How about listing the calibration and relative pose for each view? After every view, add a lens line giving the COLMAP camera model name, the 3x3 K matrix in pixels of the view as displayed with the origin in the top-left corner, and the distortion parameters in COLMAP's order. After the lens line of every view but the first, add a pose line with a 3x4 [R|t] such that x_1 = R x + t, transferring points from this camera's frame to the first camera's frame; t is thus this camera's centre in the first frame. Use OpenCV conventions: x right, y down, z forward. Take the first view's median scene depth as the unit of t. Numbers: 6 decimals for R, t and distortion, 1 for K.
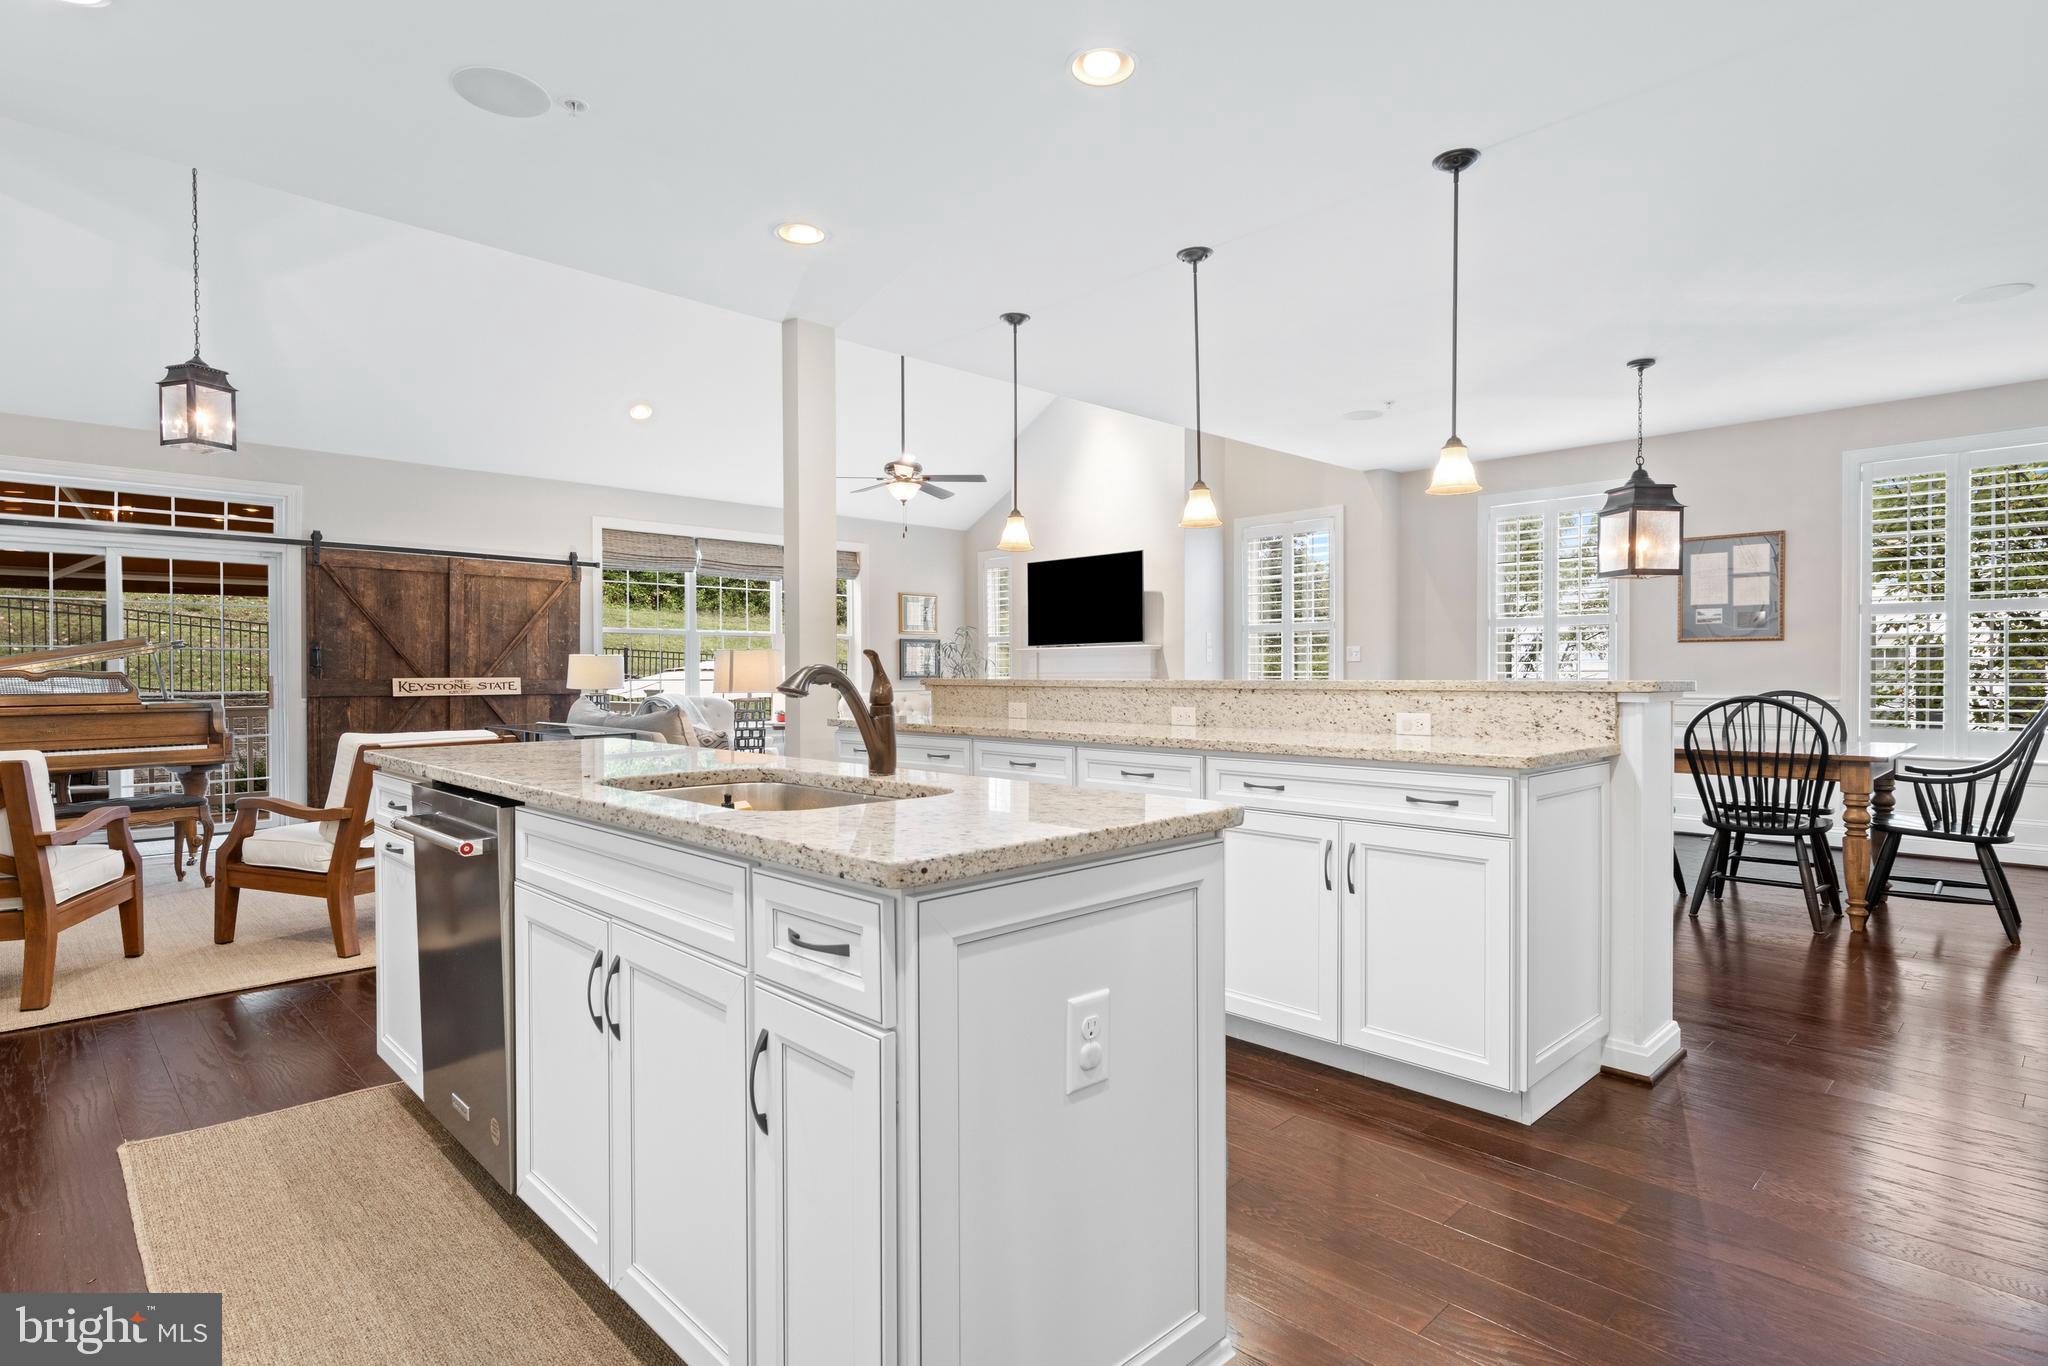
lens RADIAL K [[1050.0, 0, 1029.3], [0, 1050.0, 678.1], [0, 0, 1]] dist [0.010222, -0.003473]
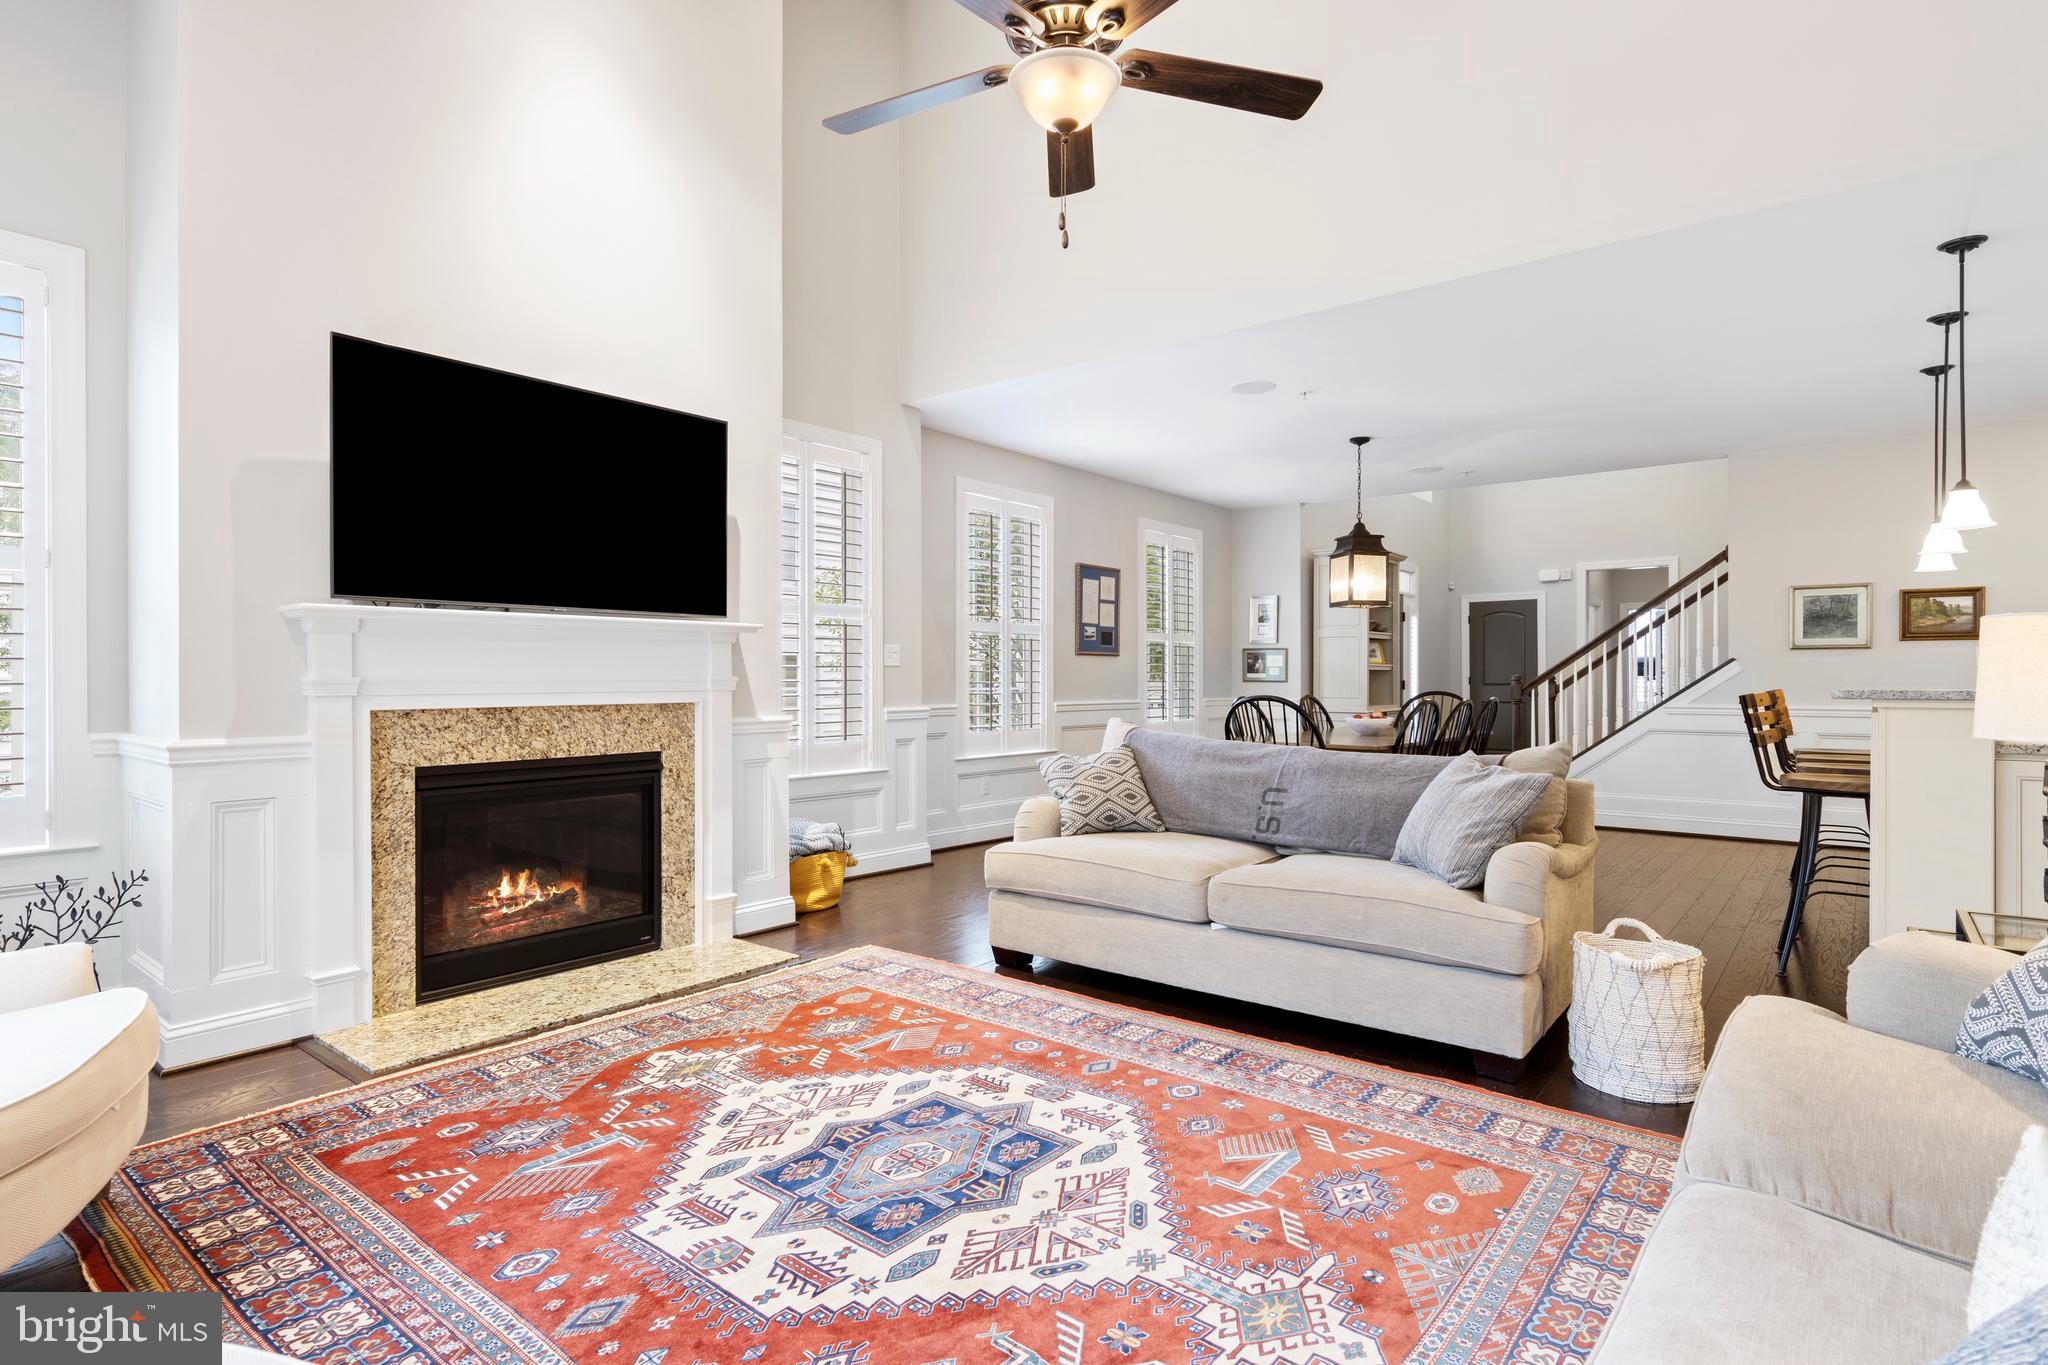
lens RADIAL K [[1050.0, 0, 1025.4], [0, 1050.0, 675.3], [0, 0, 1]] dist [0.010222, -0.003473]
pose [[-0.123143, 0.005697, 0.992373, -0.439554], [0.003447, 0.999980, -0.005313, -0.005914], [-0.992383, 0.002766, -0.123160, 1.077172]]
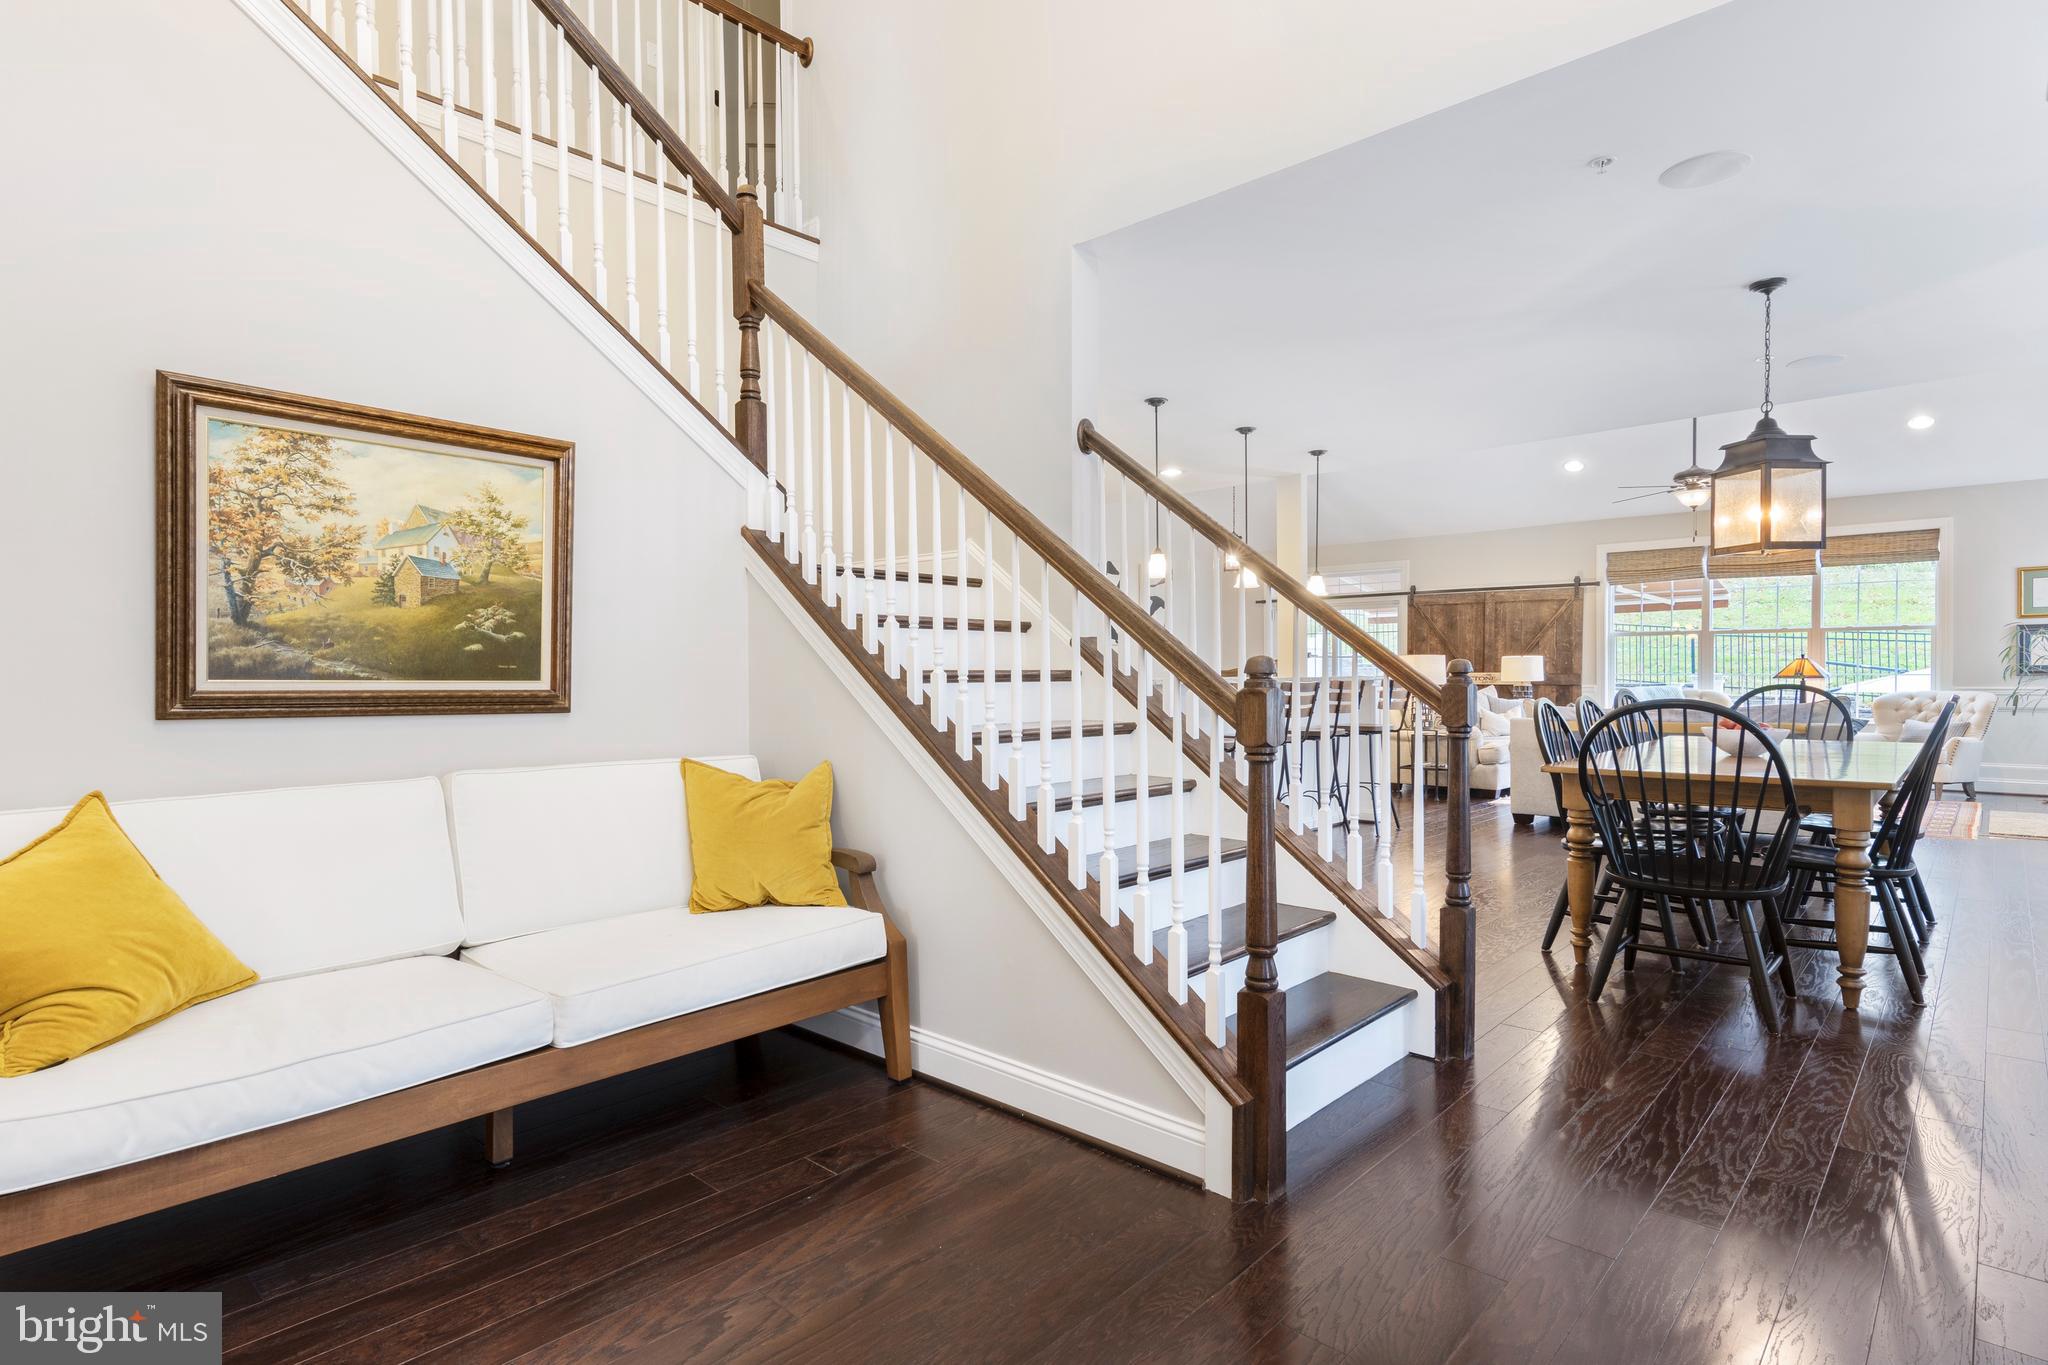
lens RADIAL K [[1050.0, 0, 1018.3], [0, 1050.0, 692.7], [0, 0, 1]] dist [0.010222, -0.003473]
pose [[0.065455, 0.022322, -0.997606, 0.920140], [0.003672, 0.999738, 0.022611, -0.008260], [0.997849, -0.005144, 0.065356, 0.251905]]
